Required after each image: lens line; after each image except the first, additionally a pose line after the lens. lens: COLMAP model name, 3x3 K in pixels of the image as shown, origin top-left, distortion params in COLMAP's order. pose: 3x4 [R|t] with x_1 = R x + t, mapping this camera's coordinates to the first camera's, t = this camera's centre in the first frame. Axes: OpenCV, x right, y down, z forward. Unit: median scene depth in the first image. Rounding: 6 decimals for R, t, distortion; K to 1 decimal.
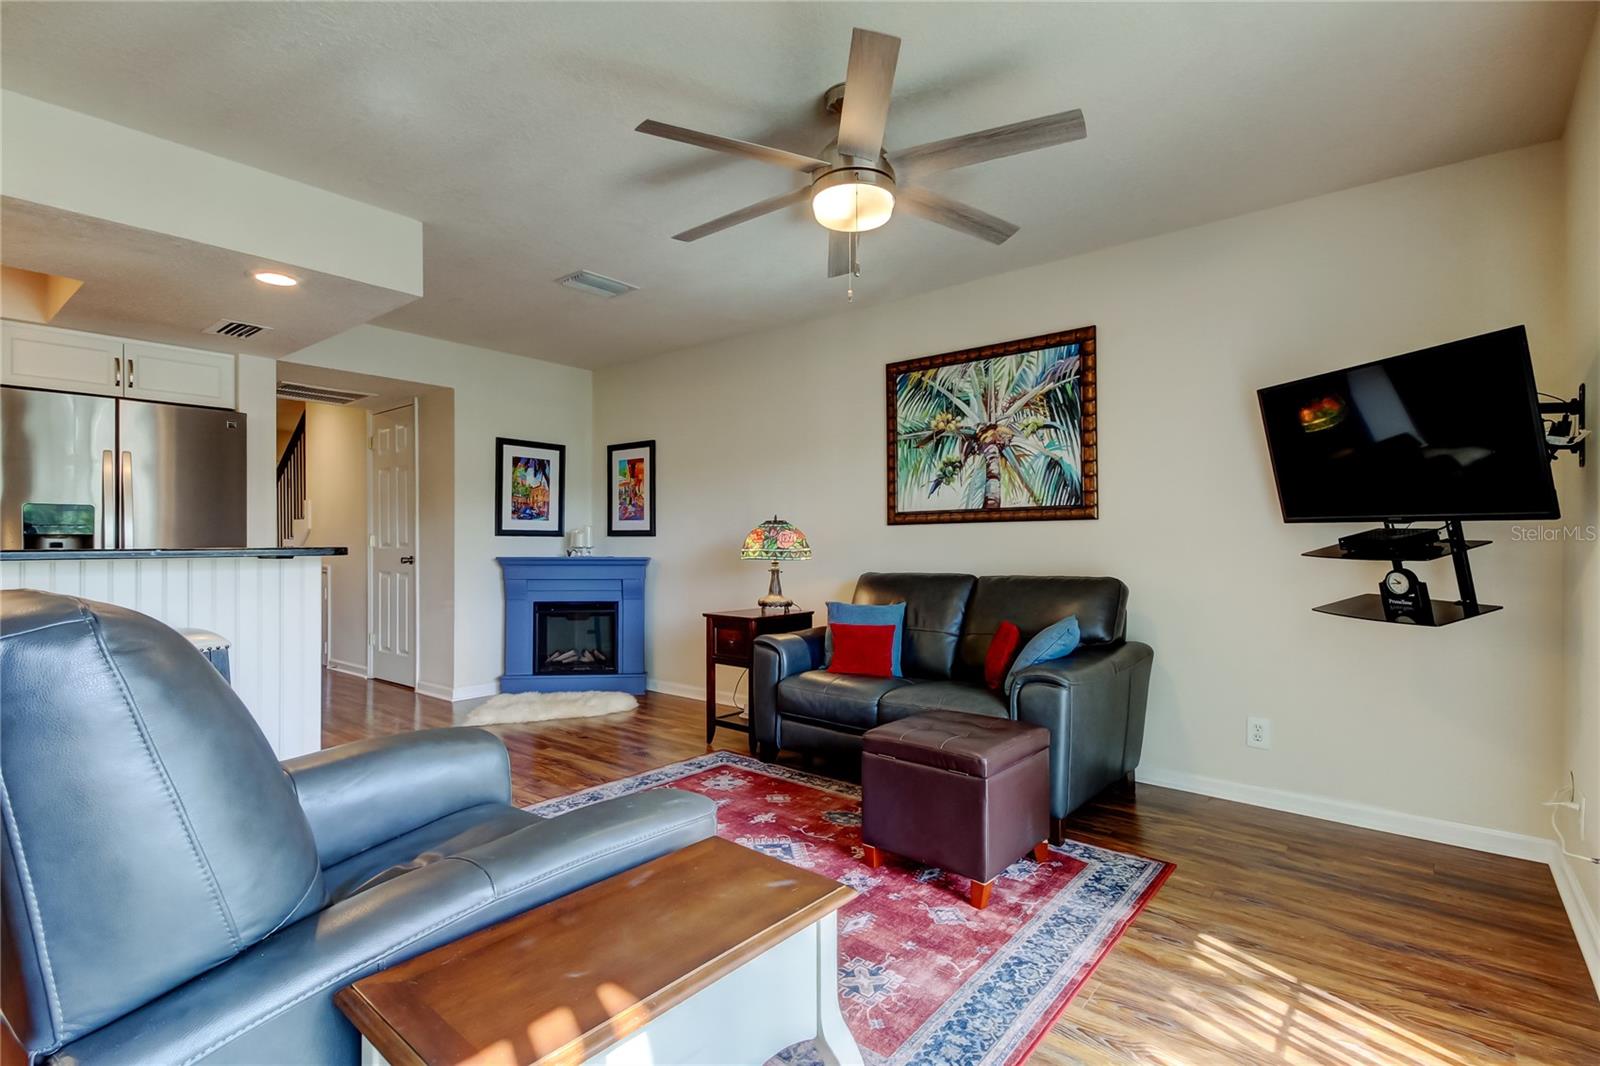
lens RADIAL K [[746.0, 0, 807.2], [0, 746.0, 541.0], [0, 0, 1]] dist [0.017605, -0.003791]
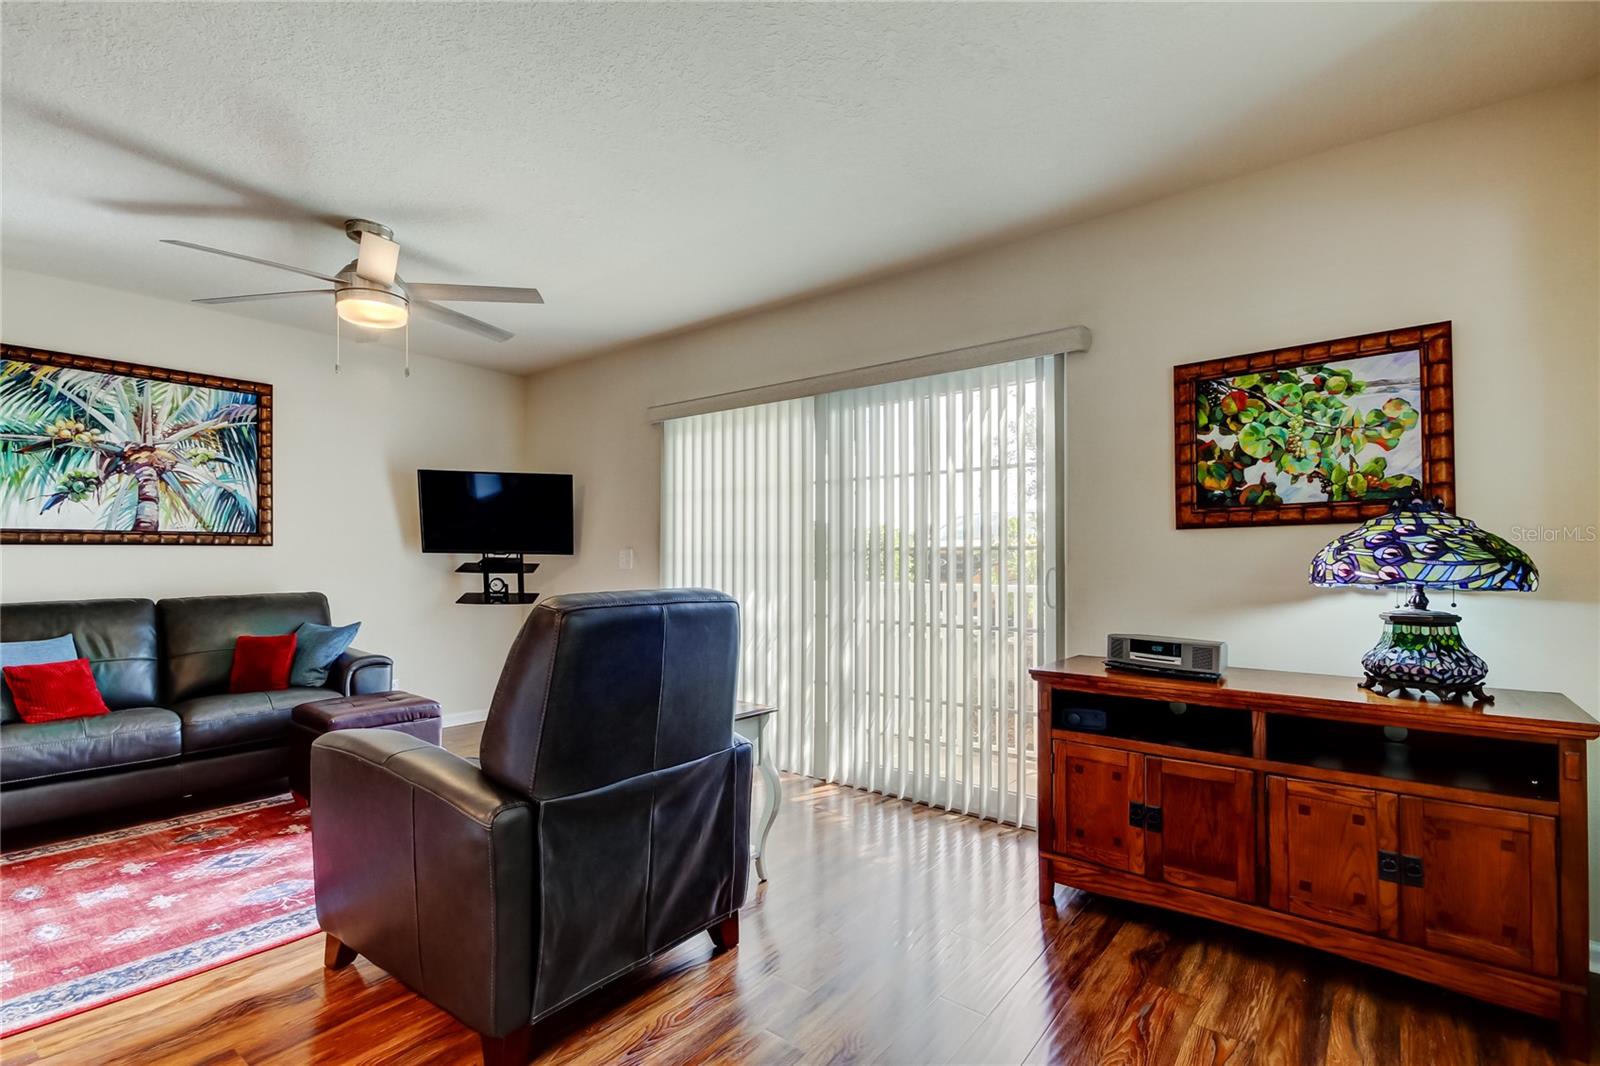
lens RADIAL K [[746.0, 0, 834.0], [0, 746.0, 542.3], [0, 0, 1]] dist [0.017605, -0.003791]
pose [[-0.004402, 0.028695, 0.999579, -0.732703], [-0.000618, 0.999588, -0.028698, -0.000817], [-0.999990, -0.000744, -0.004382, 0.094377]]
